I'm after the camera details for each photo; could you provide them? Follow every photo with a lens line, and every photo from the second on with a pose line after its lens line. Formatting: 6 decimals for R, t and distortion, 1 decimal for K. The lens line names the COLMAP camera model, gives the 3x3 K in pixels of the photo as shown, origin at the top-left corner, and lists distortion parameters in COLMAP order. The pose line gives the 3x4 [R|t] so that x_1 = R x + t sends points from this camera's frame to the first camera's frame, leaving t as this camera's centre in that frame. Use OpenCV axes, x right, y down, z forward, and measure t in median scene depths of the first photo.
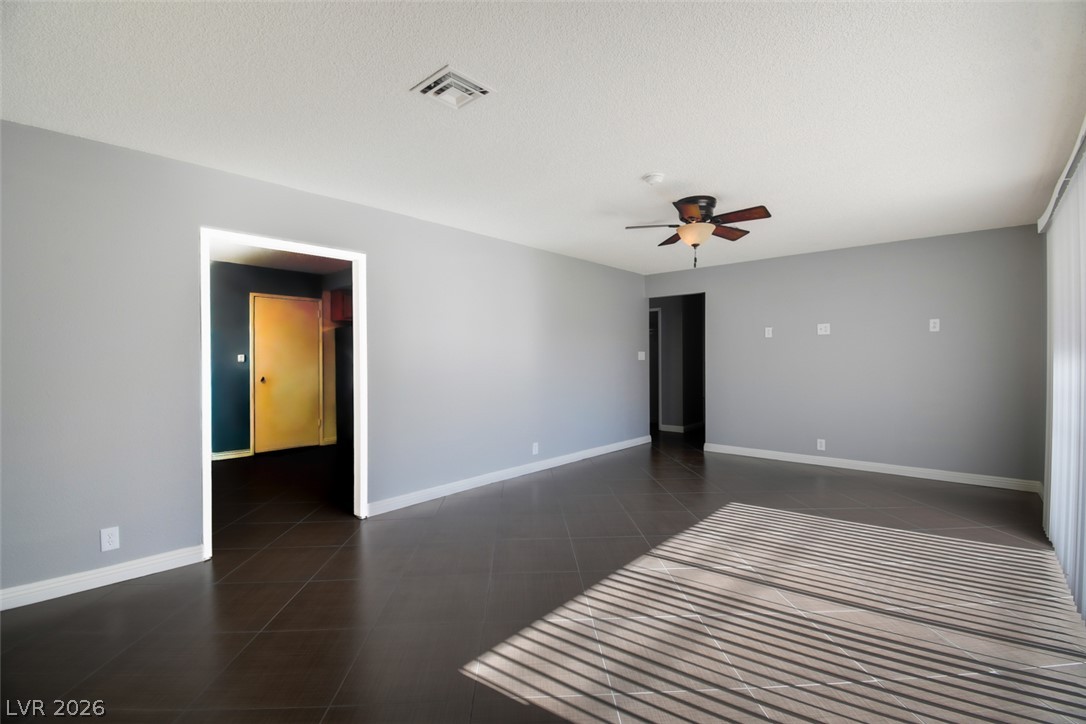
lens RADIAL K [[493.1, 0, 544.3], [0, 493.1, 362.2], [0, 0, 1]] dist [-0.003753, -0.000373]
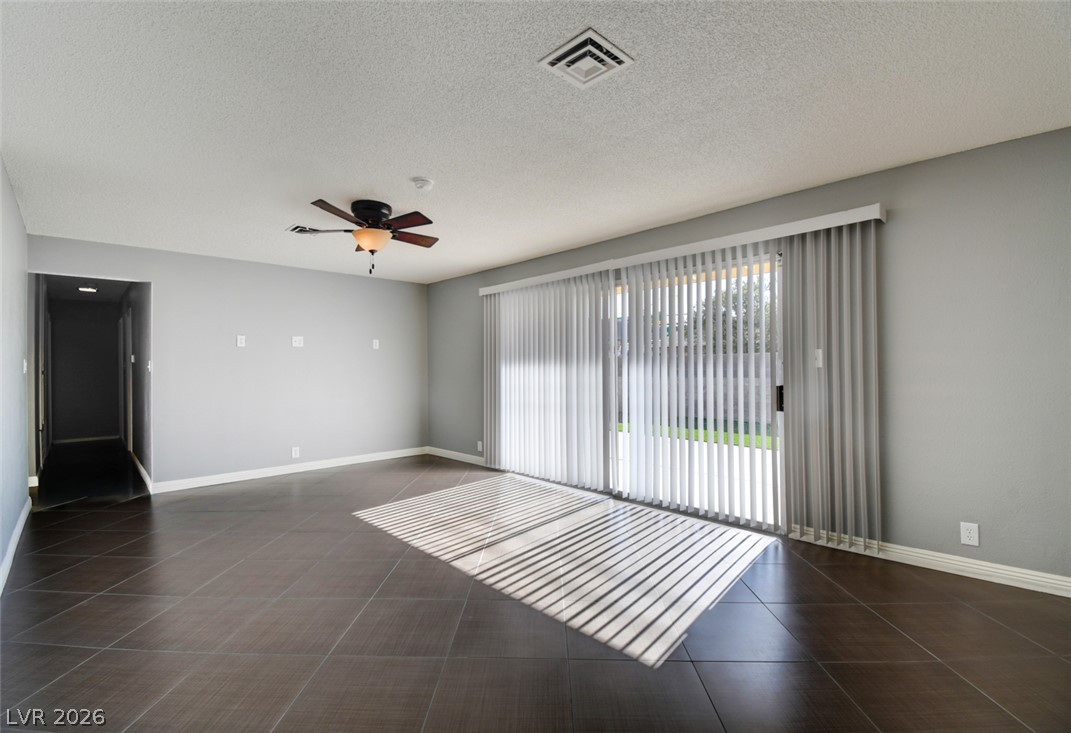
lens RADIAL K [[482.4, 0, 541.6], [0, 482.4, 366.6], [0, 0, 1]] dist [-0.005114, -0.000458]
pose [[0.057597, 0.006177, 0.998321, -0.683291], [0.015805, 0.999850, -0.007098, 0.002729], [-0.998215, 0.016187, 0.057491, 0.675989]]
